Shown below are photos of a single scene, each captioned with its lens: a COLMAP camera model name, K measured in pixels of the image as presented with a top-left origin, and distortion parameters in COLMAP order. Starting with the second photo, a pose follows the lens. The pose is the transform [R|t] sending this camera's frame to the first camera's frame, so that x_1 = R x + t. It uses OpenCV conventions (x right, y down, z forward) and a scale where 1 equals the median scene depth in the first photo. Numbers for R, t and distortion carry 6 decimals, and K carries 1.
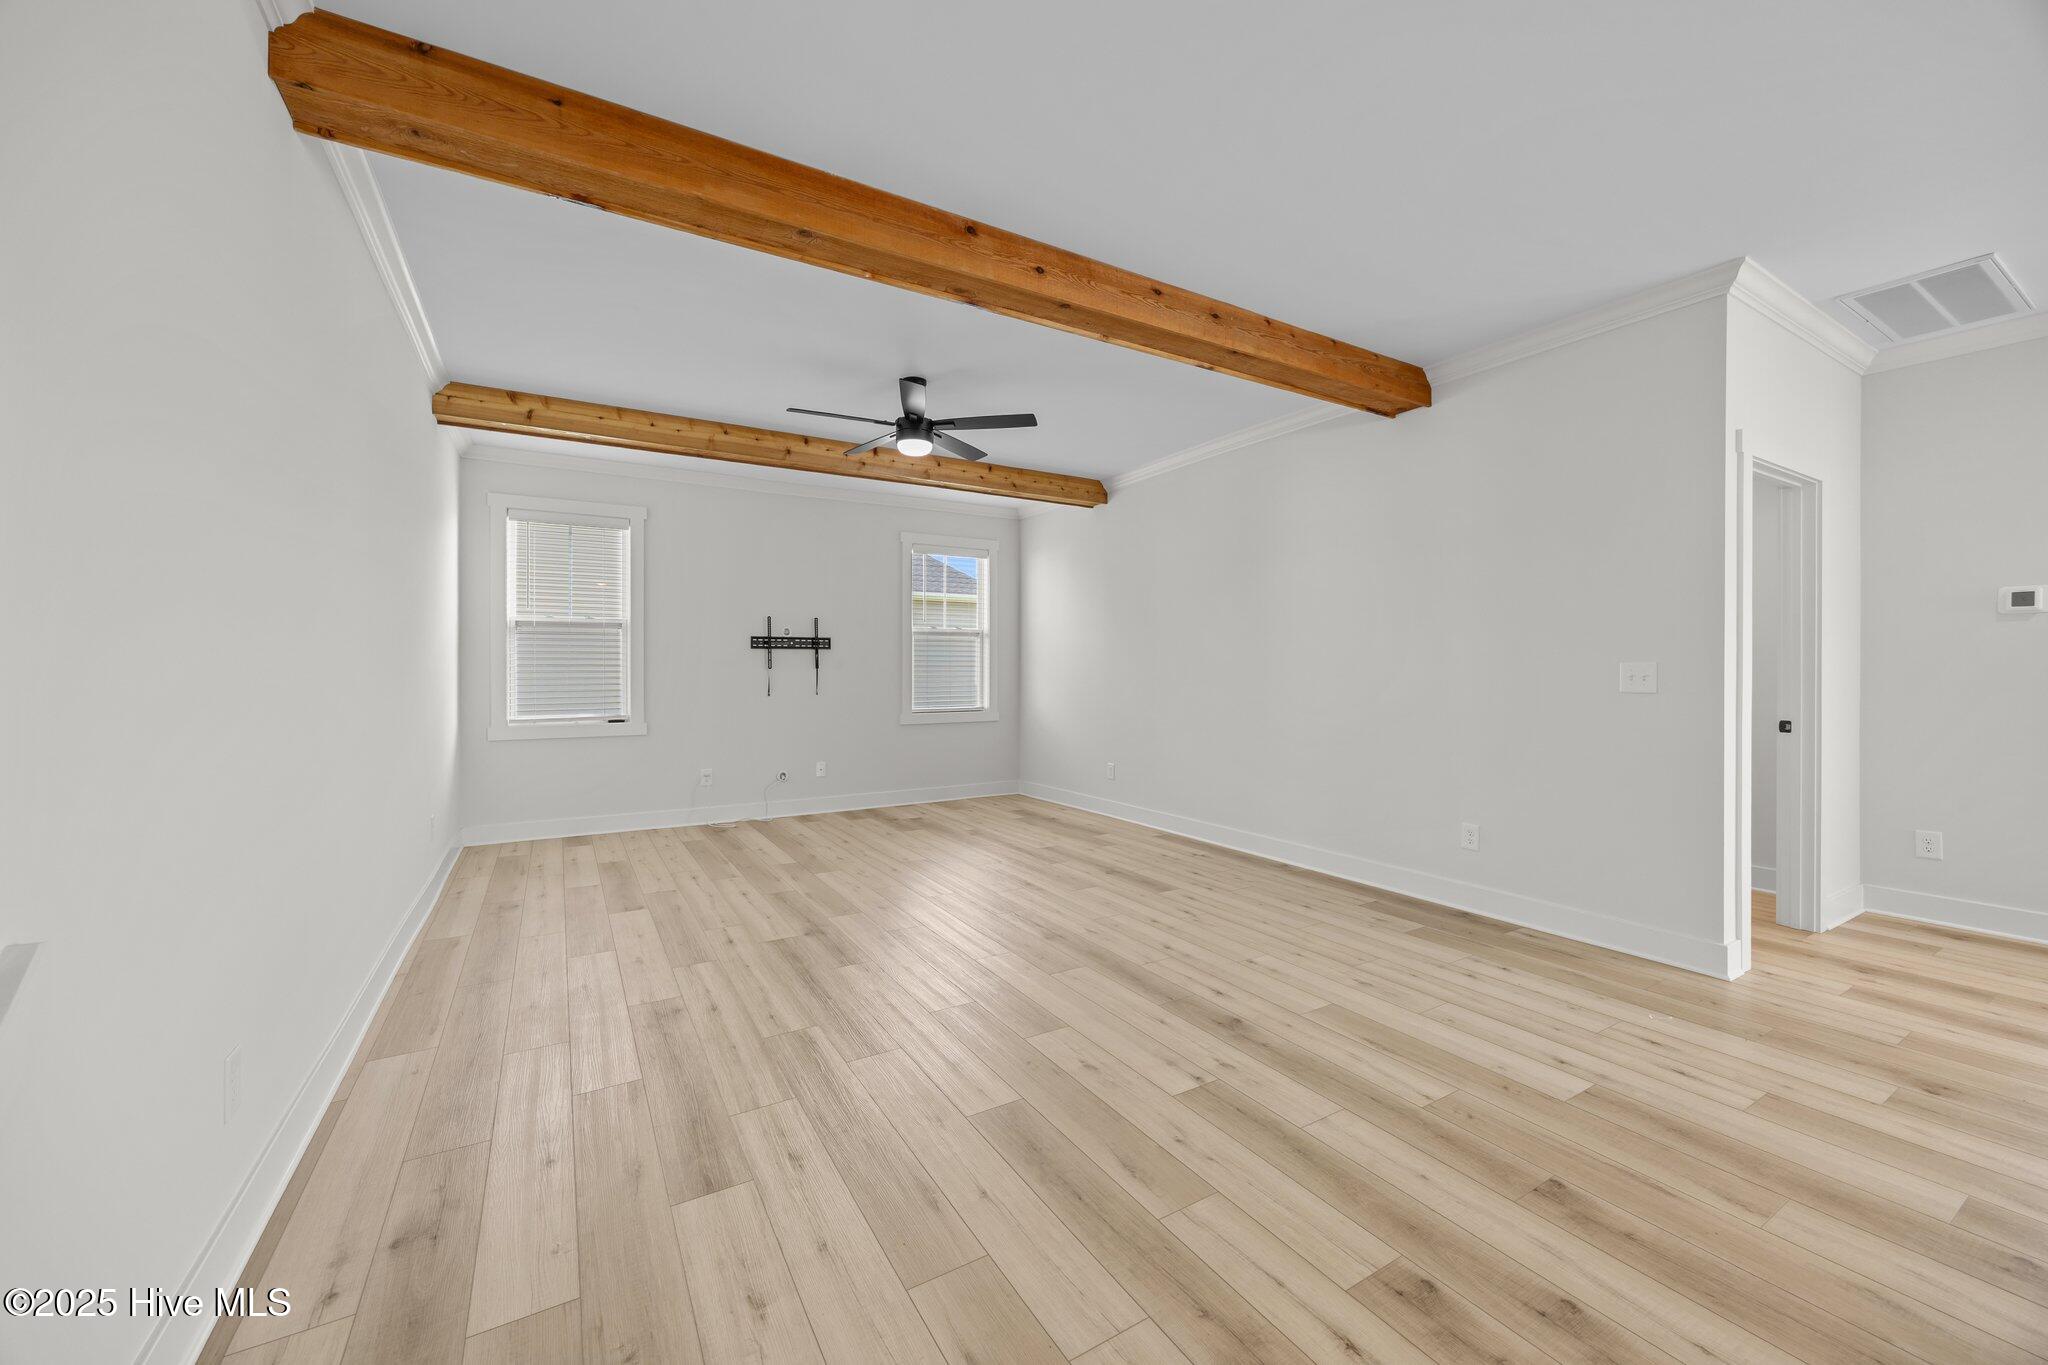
lens RADIAL K [[787.5, 0, 1019.2], [0, 787.5, 680.5], [0, 0, 1]] dist [-0.000411, -0.000388]
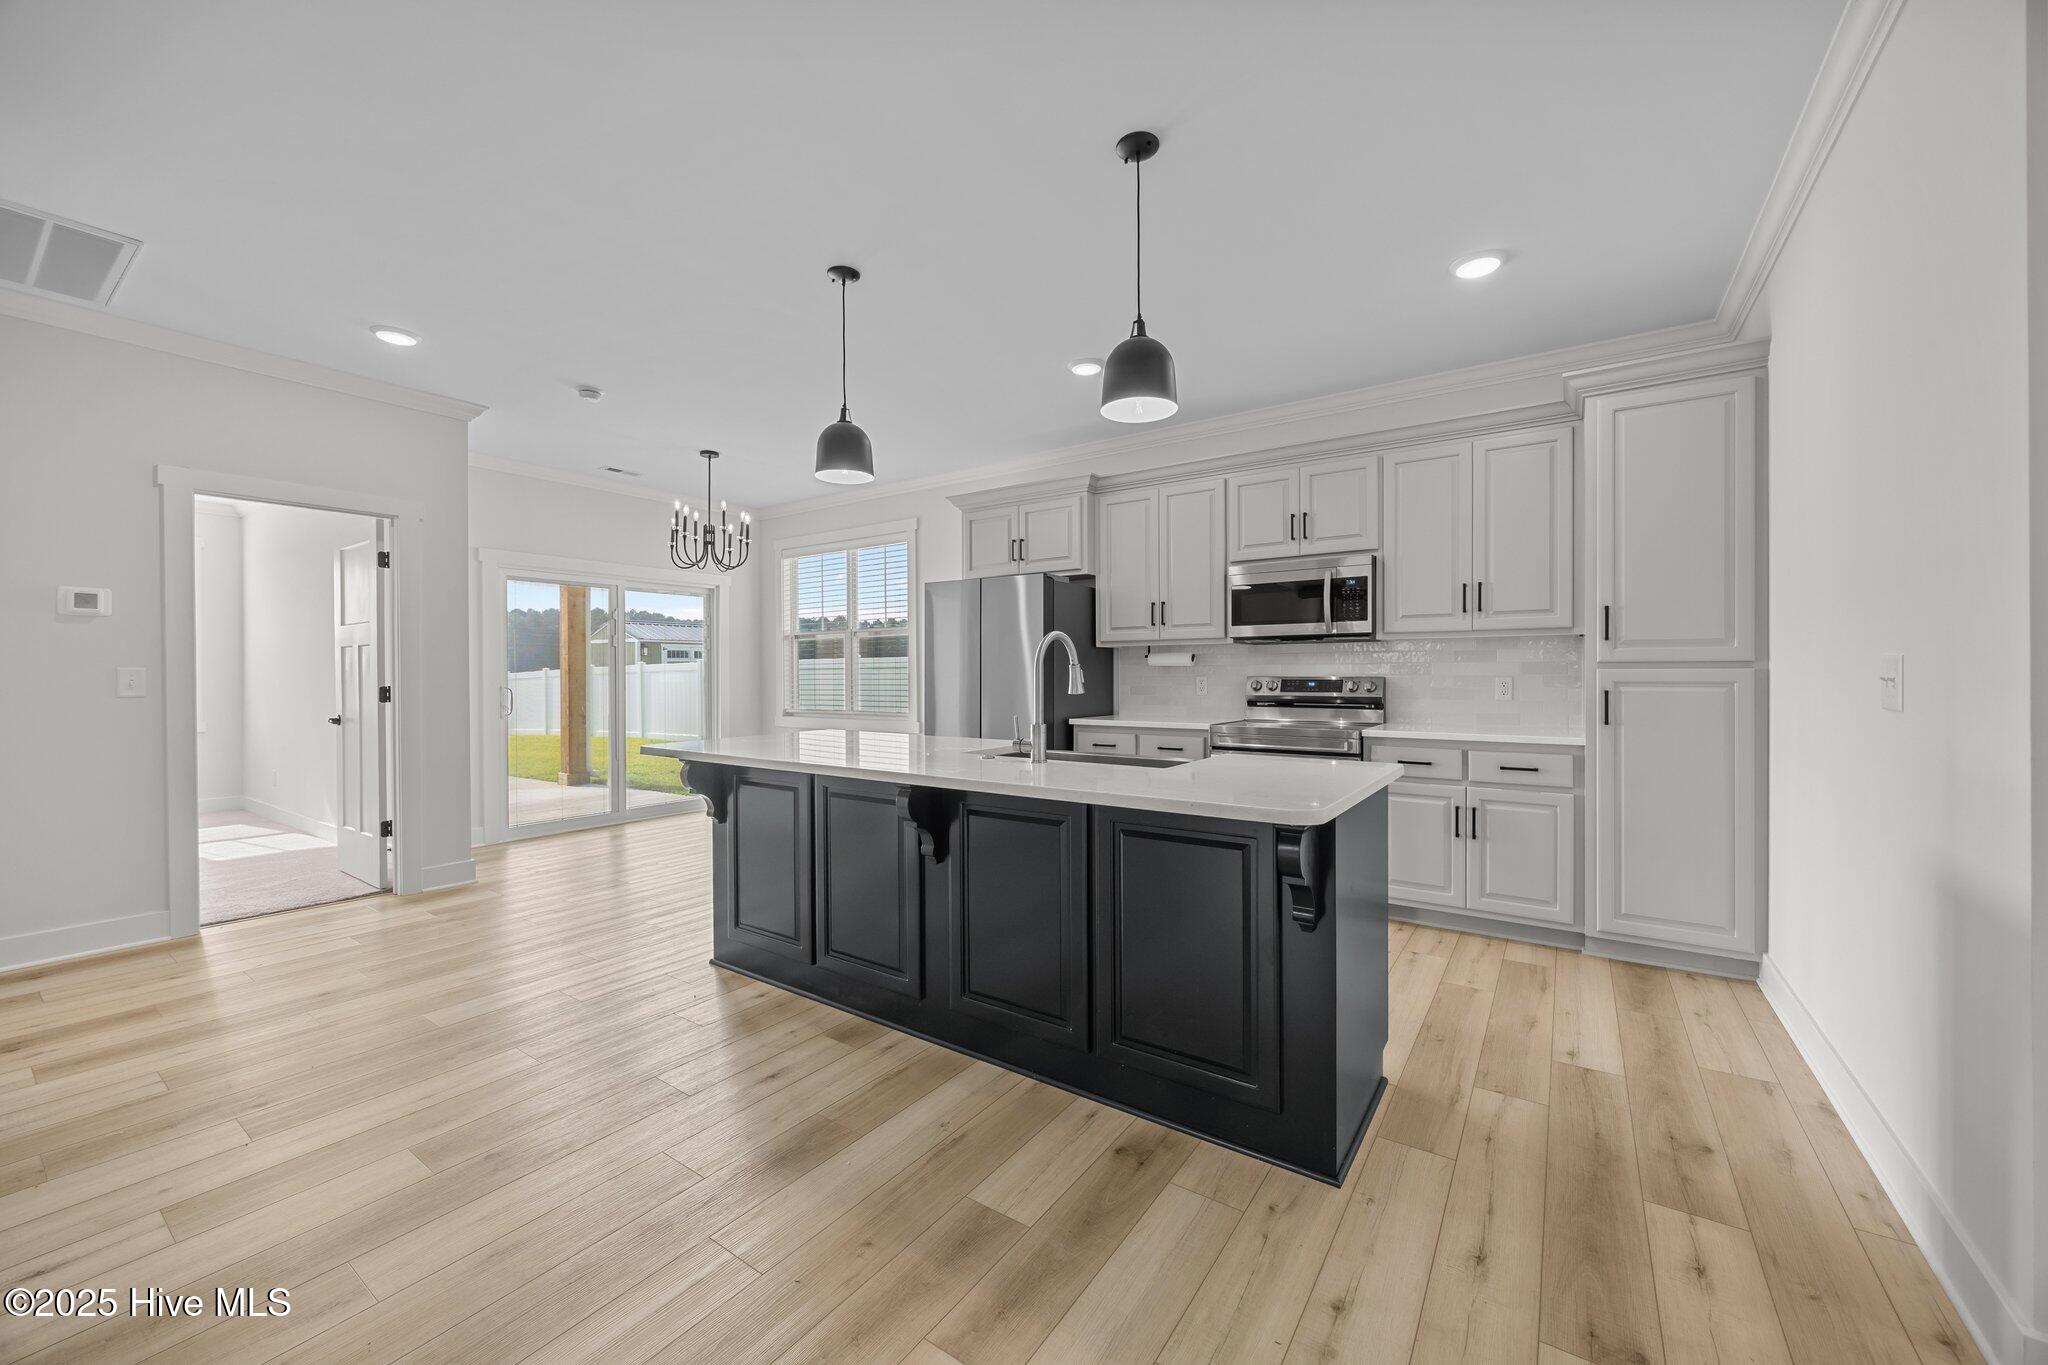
lens RADIAL K [[787.5, 0, 1029.4], [0, 787.5, 672.4], [0, 0, 1]] dist [-0.000411, -0.000388]
pose [[-0.423219, 0.006232, 0.906006, -0.064436], [0.017238, 0.999851, 0.001175, 0.002149], [-0.905863, 0.016115, -0.423264, 0.278239]]
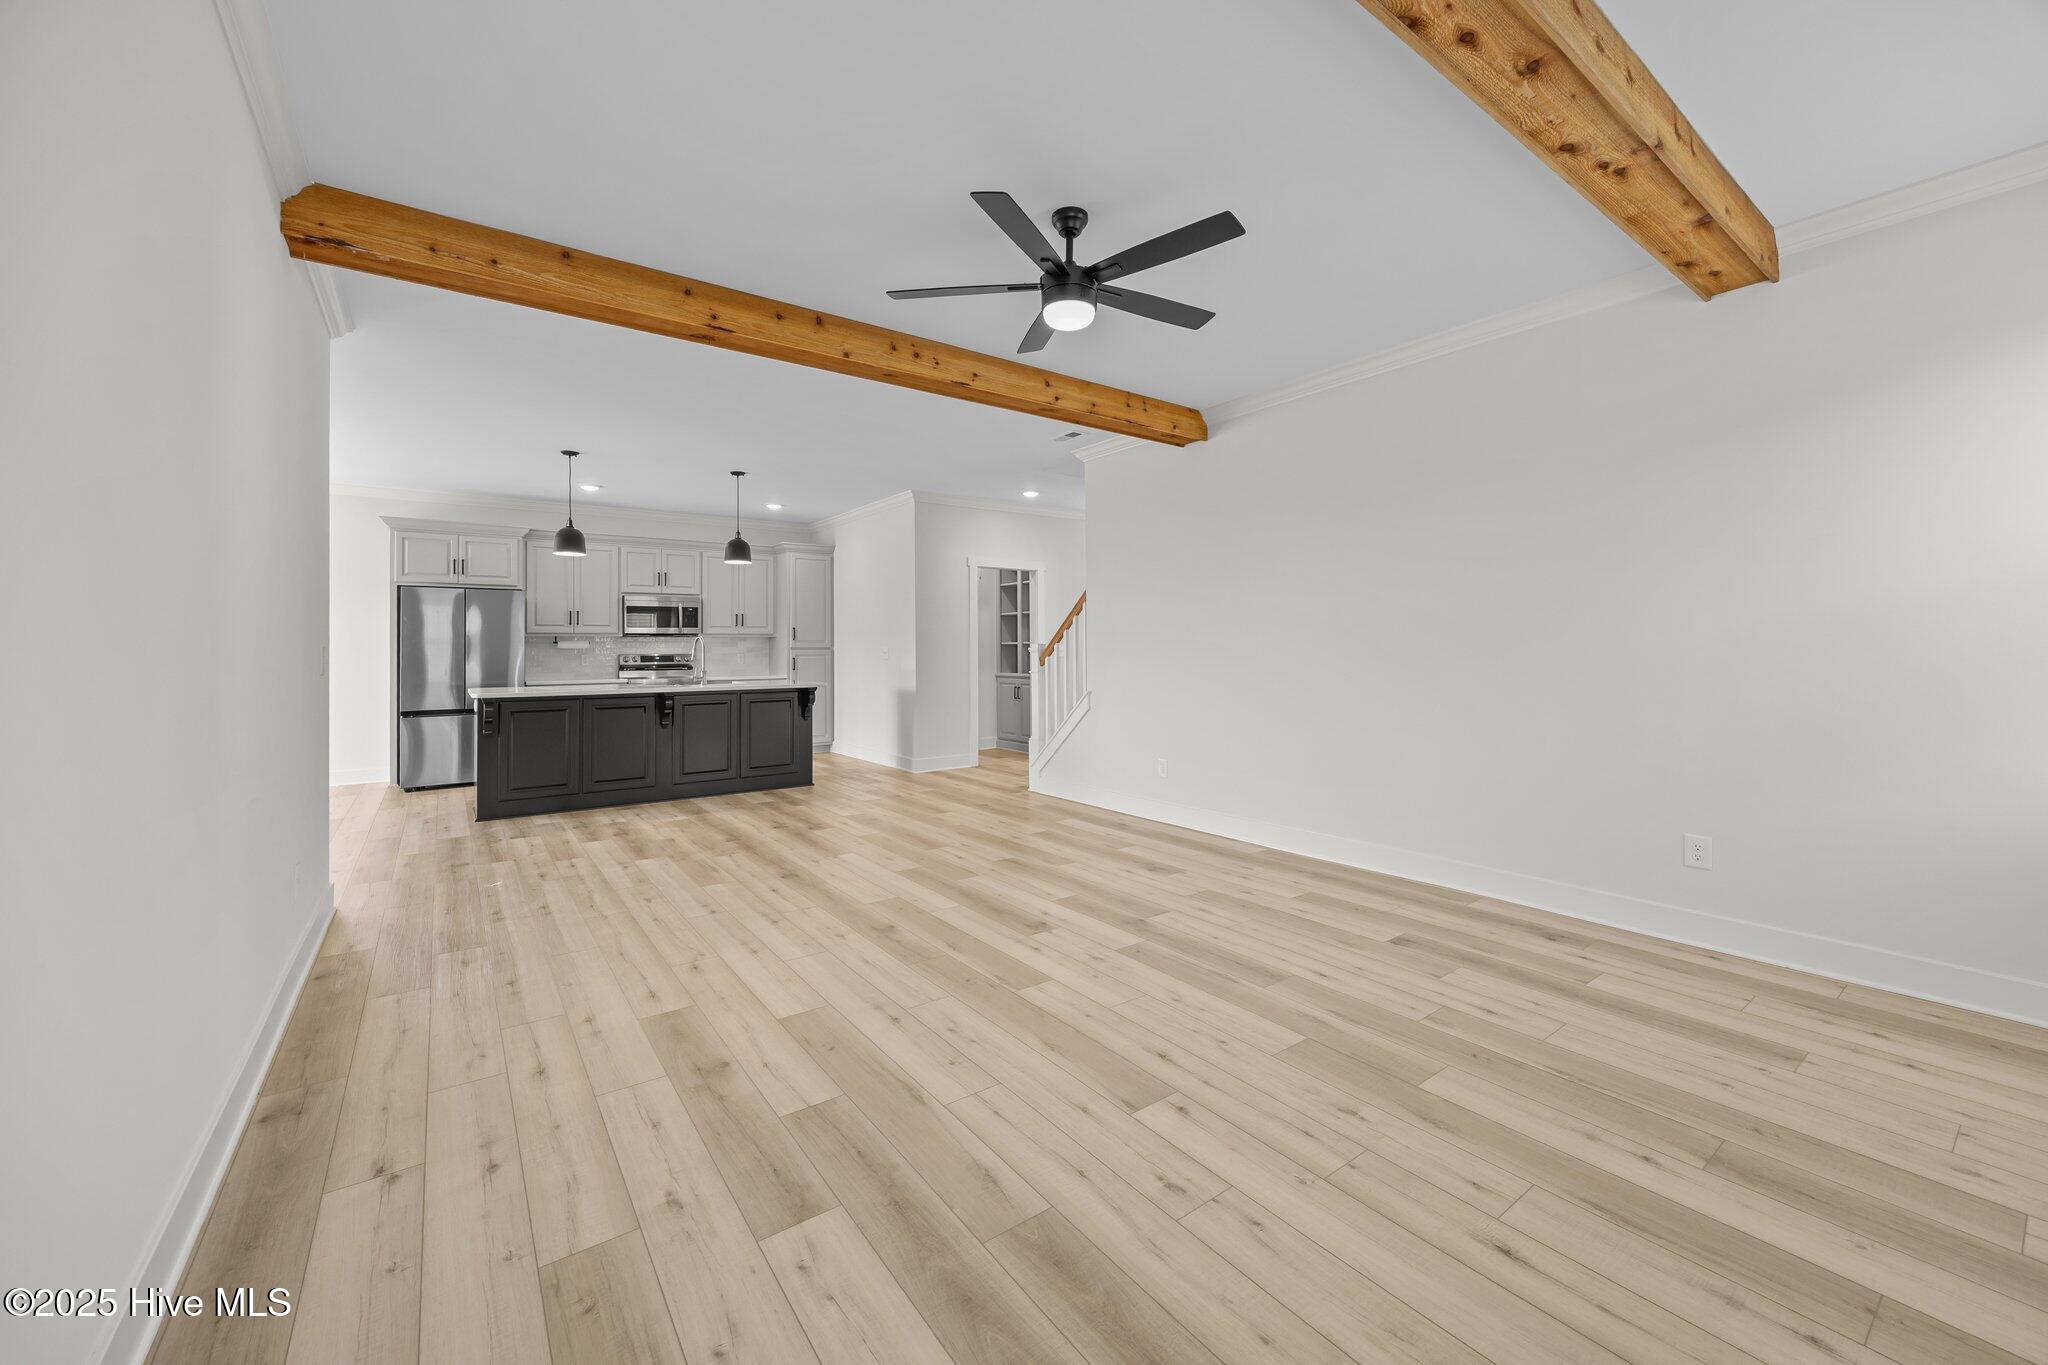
lens RADIAL K [[787.5, 0, 1016.0], [0, 787.5, 661.5], [0, 0, 1]] dist [-0.000411, -0.000388]
pose [[-0.996037, 0.009958, -0.088378, -0.026468], [0.007251, 0.999496, 0.030905, -0.019442], [0.088641, 0.030142, -0.995607, 1.491103]]
